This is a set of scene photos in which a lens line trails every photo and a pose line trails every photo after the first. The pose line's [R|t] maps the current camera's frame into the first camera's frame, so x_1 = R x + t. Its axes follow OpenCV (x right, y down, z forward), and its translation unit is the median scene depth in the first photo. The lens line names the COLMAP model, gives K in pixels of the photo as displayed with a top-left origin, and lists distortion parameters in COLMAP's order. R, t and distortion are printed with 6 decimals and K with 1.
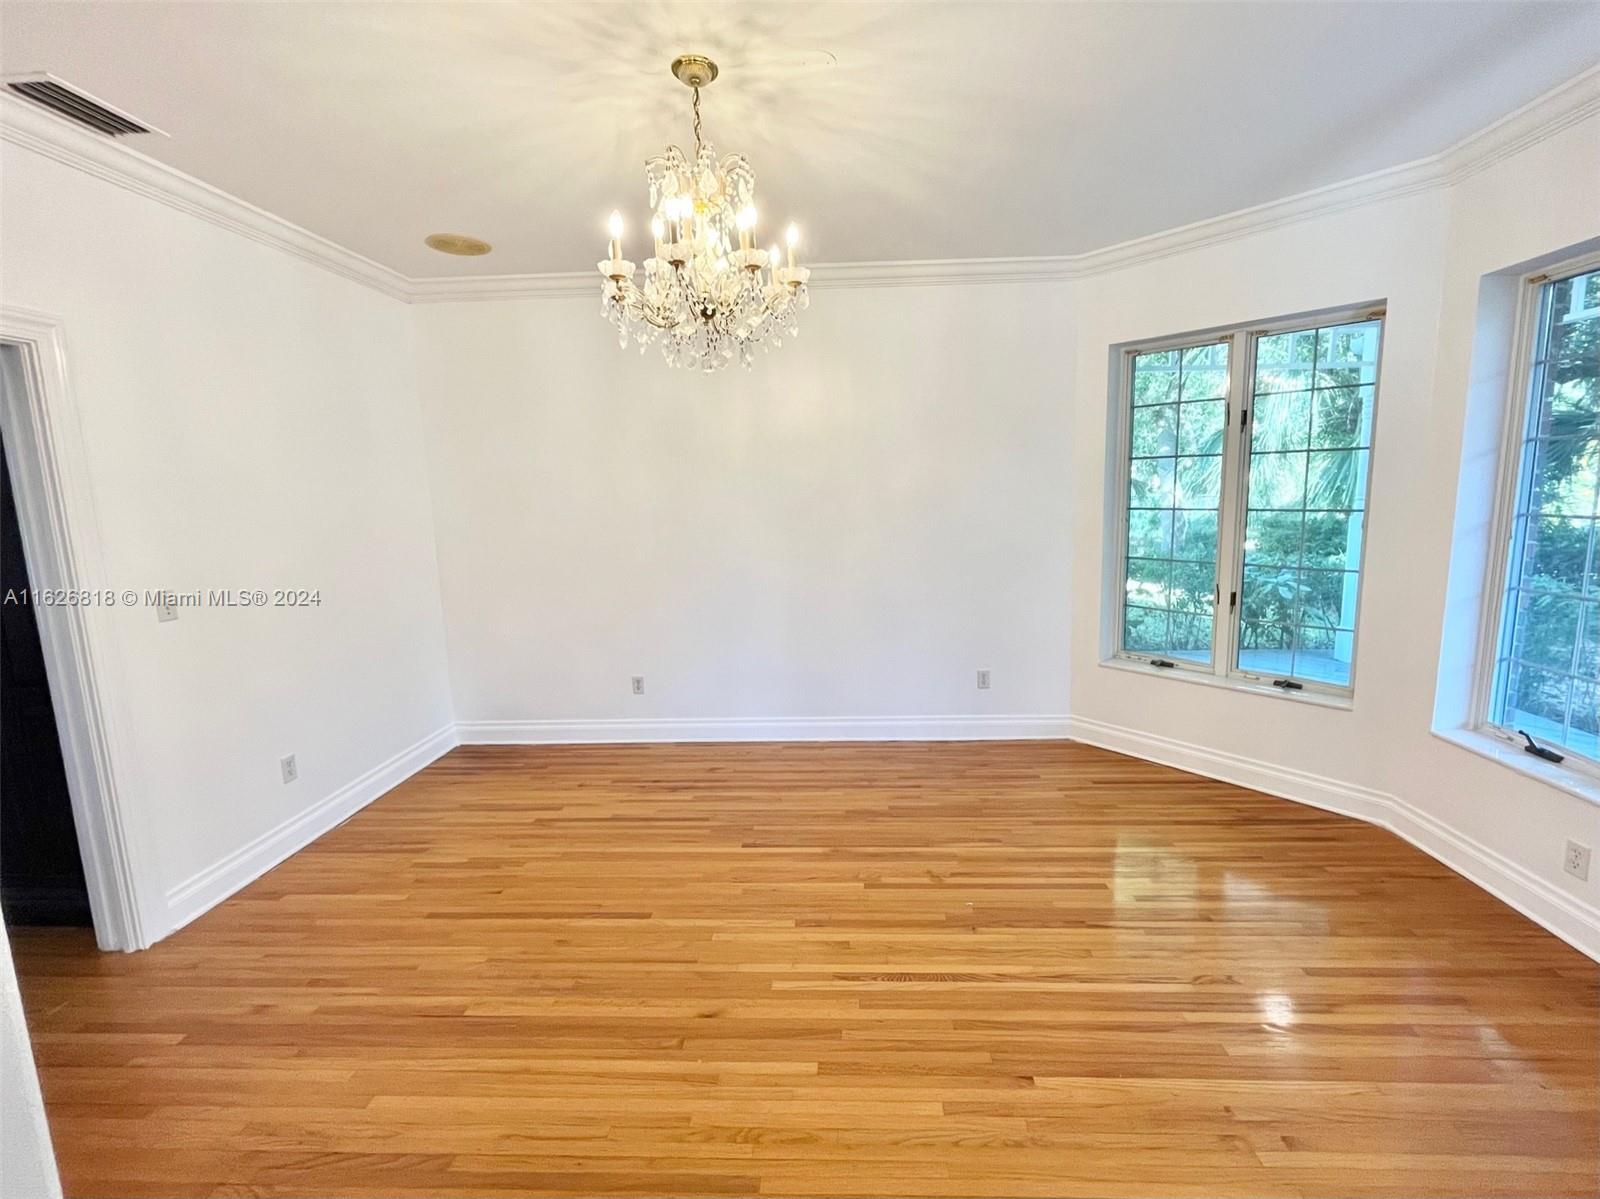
lens RADIAL K [[648.3, 0, 786.0], [0, 648.3, 574.4], [0, 0, 1]] dist [0.000076, 0.000041]
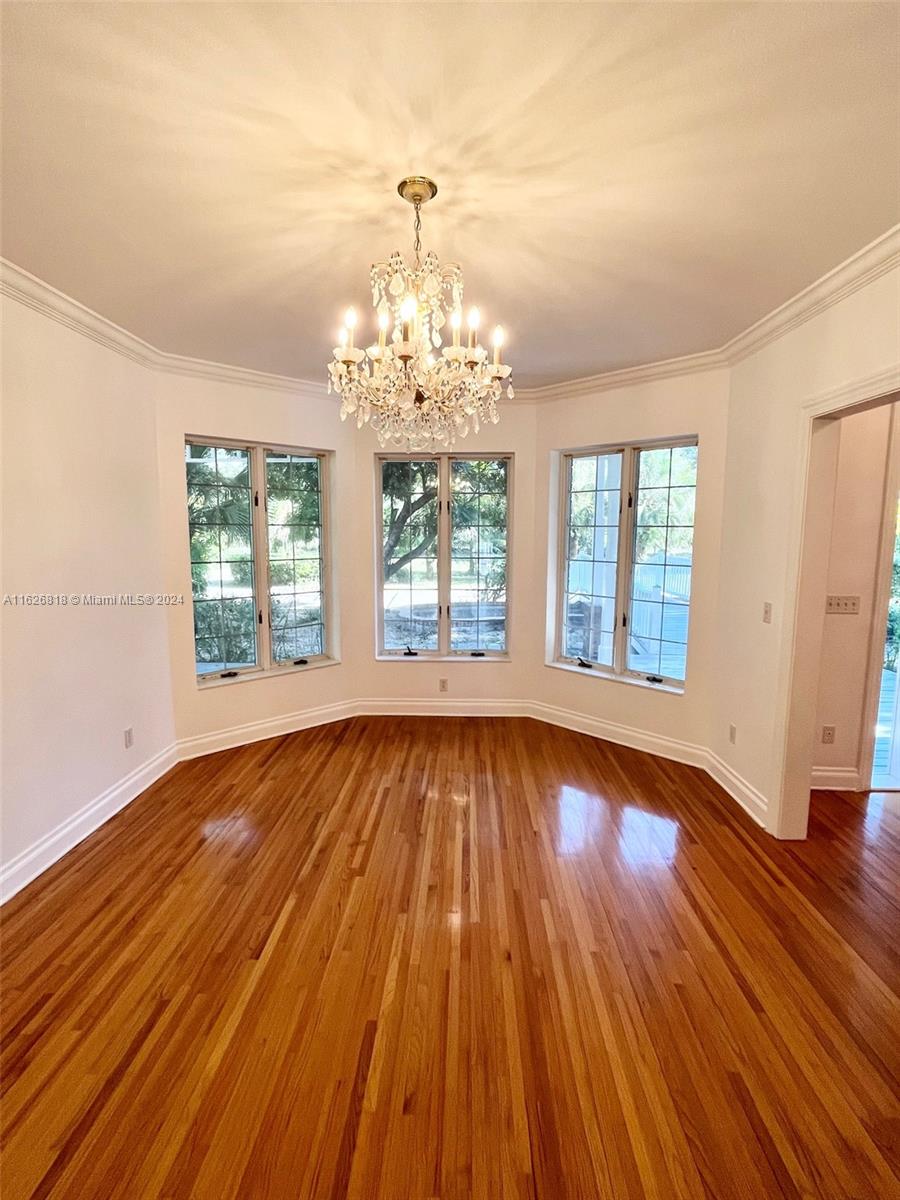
lens RADIAL K [[565.2, 0, 445.2], [0, 565.2, 596.3], [0, 0, 1]] dist [0.001139, -0.001104]
pose [[-0.001043, -0.094058, 0.995566, -0.711123], [0.132427, 0.986786, 0.093367, -0.092523], [-0.991192, 0.131937, 0.011427, 0.612532]]
